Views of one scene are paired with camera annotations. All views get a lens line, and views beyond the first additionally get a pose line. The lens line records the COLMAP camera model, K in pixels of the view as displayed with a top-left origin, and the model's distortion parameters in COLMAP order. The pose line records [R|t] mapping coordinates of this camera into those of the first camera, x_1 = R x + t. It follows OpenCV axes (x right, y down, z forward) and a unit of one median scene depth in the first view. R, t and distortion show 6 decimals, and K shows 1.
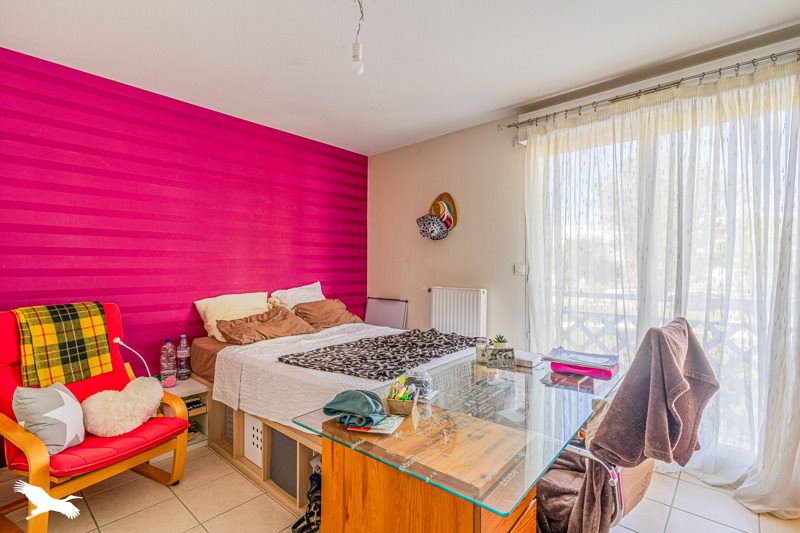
lens RADIAL K [[380.1, 0, 400.0], [0, 380.1, 266.5], [0, 0, 1]] dist [0.001629, 0.000407]
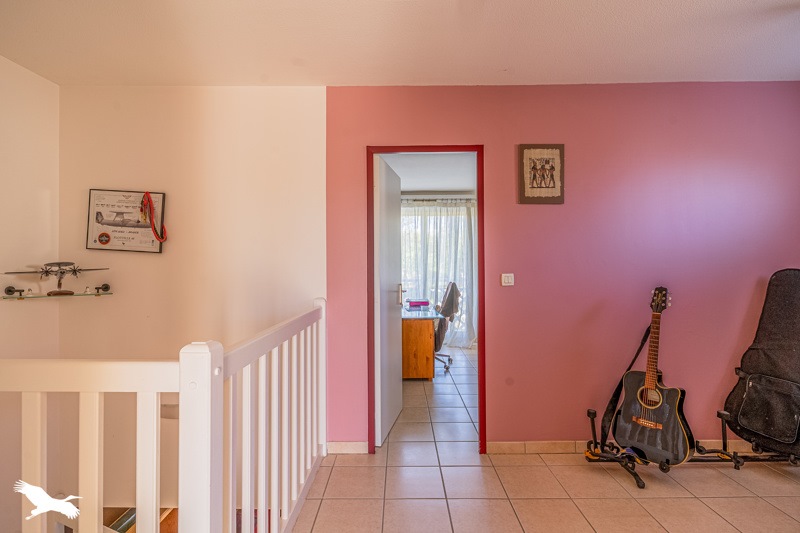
lens RADIAL K [[380.1, 0, 400.0], [0, 380.1, 266.5], [0, 0, 1]] dist [0.001629, 0.000407]
pose [[0.750181, -0.005959, 0.661205, -1.340344], [0.010291, 0.999943, -0.002664, 0.001845], [-0.661152, 0.008803, 0.750200, -0.923897]]
